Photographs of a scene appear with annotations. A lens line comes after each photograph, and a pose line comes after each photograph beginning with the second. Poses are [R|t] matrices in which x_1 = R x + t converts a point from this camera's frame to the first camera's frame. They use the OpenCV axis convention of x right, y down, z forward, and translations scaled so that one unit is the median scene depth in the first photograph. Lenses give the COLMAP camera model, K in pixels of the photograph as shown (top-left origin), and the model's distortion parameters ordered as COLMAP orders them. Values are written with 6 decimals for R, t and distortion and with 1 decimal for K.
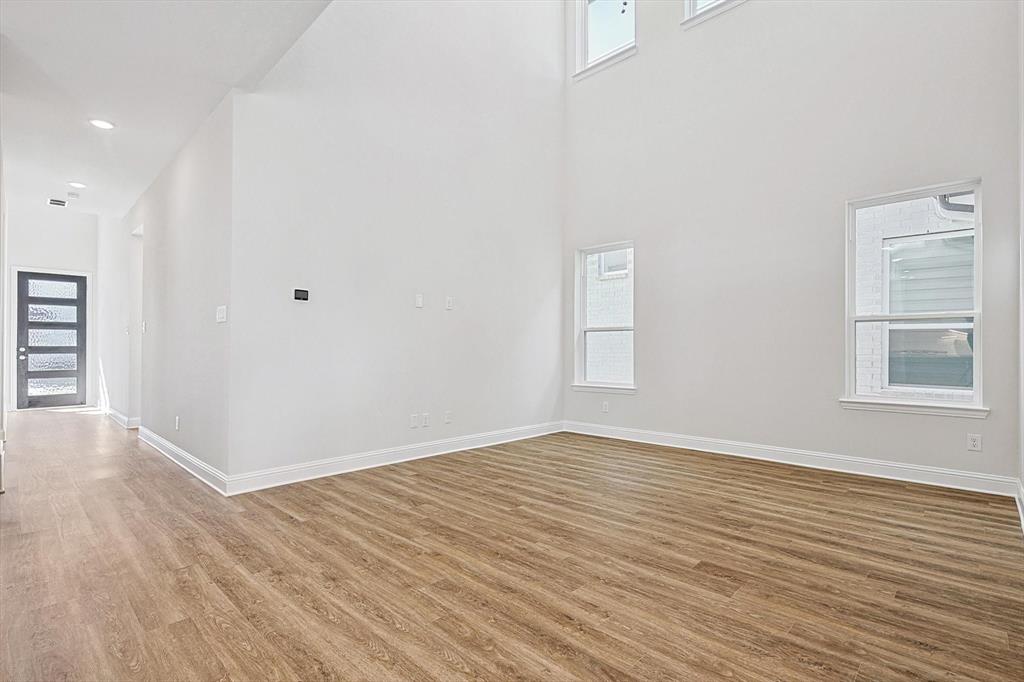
lens RADIAL K [[489.6, 0, 518.0], [0, 489.6, 343.7], [0, 0, 1]] dist [0.004216, 0.000135]
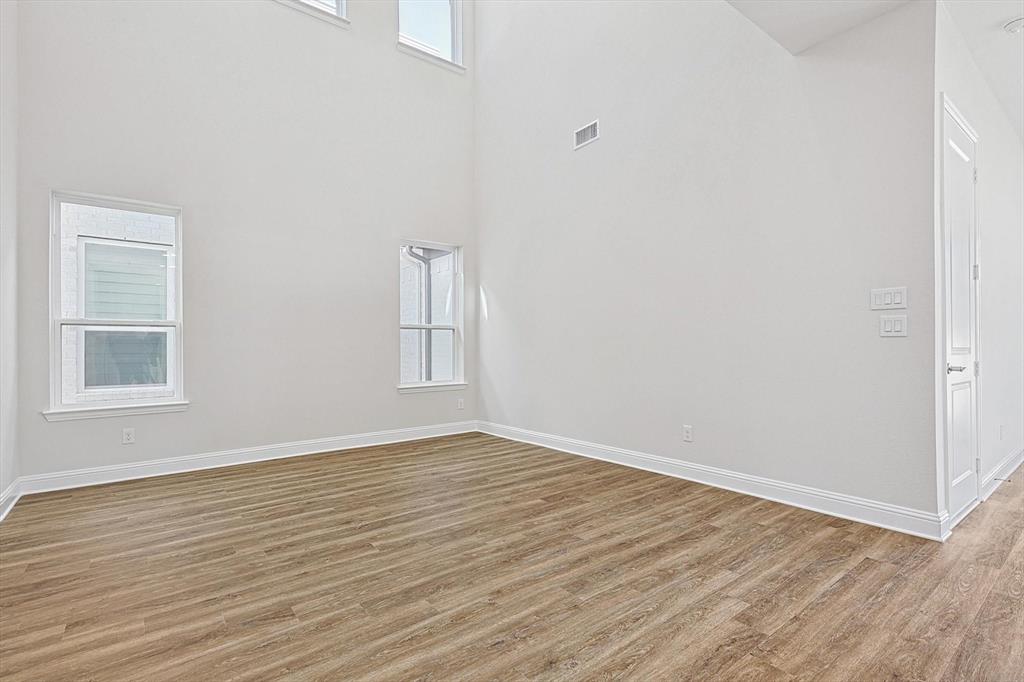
lens RADIAL K [[489.6, 0, 518.3], [0, 489.6, 343.1], [0, 0, 1]] dist [0.004216, 0.000135]
pose [[0.138036, 0.006165, 0.990408, -0.790362], [0.000745, 0.999980, -0.006328, 0.007457], [-0.990427, 0.001611, 0.138028, 0.676668]]
